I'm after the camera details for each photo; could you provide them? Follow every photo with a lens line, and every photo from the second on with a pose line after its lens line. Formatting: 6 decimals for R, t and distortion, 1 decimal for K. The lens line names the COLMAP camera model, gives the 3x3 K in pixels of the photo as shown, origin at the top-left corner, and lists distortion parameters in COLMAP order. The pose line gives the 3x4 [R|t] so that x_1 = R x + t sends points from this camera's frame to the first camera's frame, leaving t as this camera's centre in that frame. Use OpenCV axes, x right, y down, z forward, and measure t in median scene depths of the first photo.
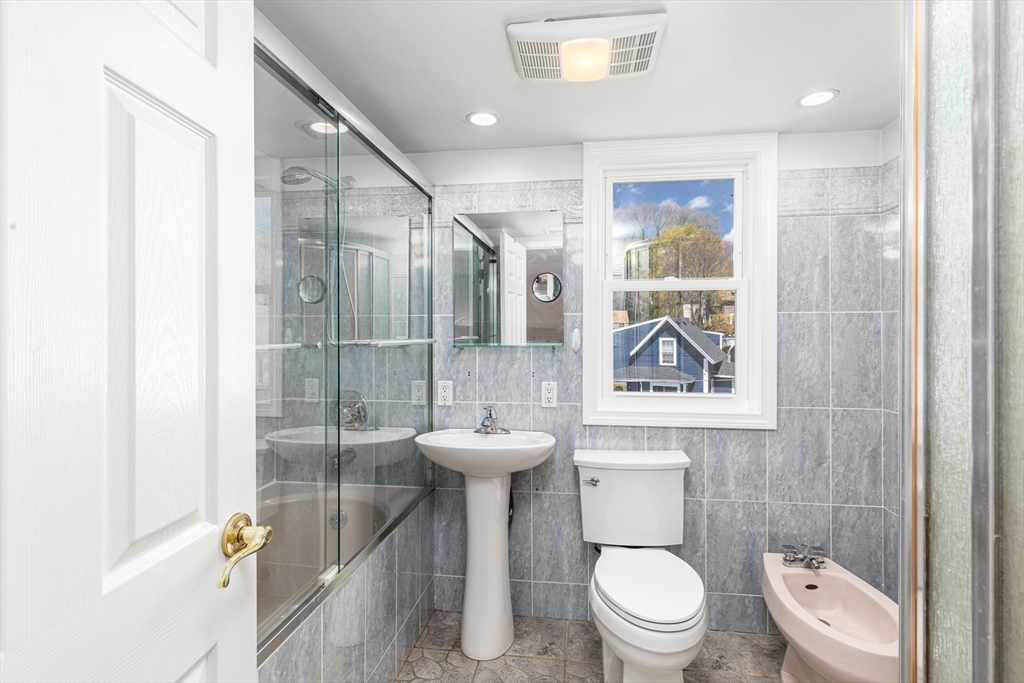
lens RADIAL K [[468.9, 0, 513.9], [0, 468.9, 340.5], [0, 0, 1]] dist [0.001276, 0.000316]
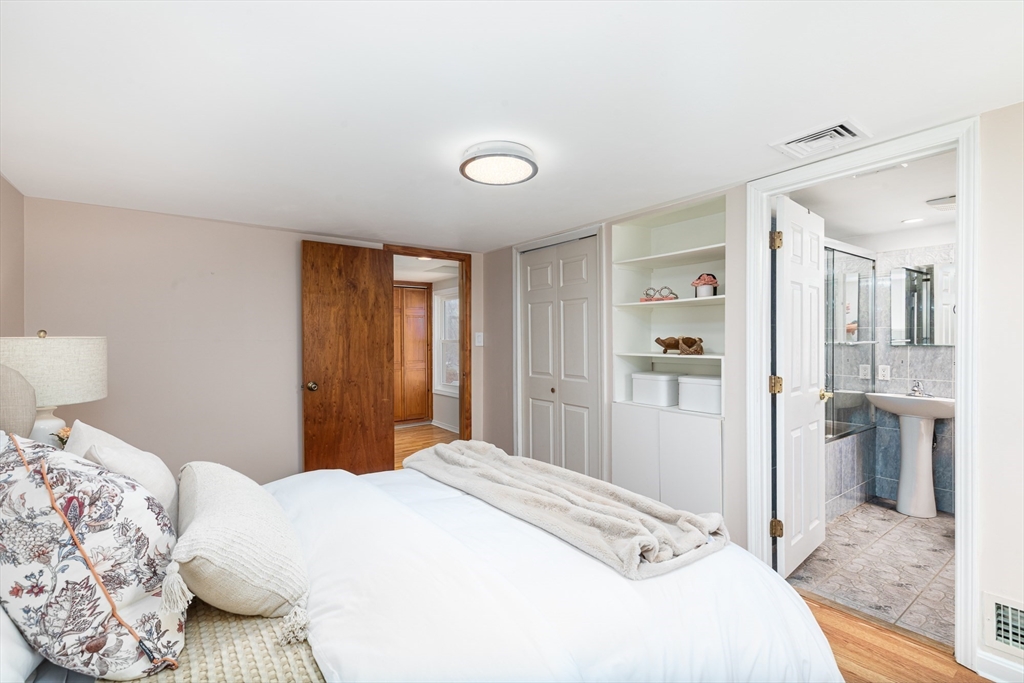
lens RADIAL K [[468.9, 0, 508.6], [0, 468.9, 341.5], [0, 0, 1]] dist [0.001276, 0.000316]
pose [[0.703436, 0.004381, -0.710745, 0.107090], [0.000381, 0.999979, 0.006541, -0.013769], [0.710758, -0.004872, 0.703419, -1.188245]]
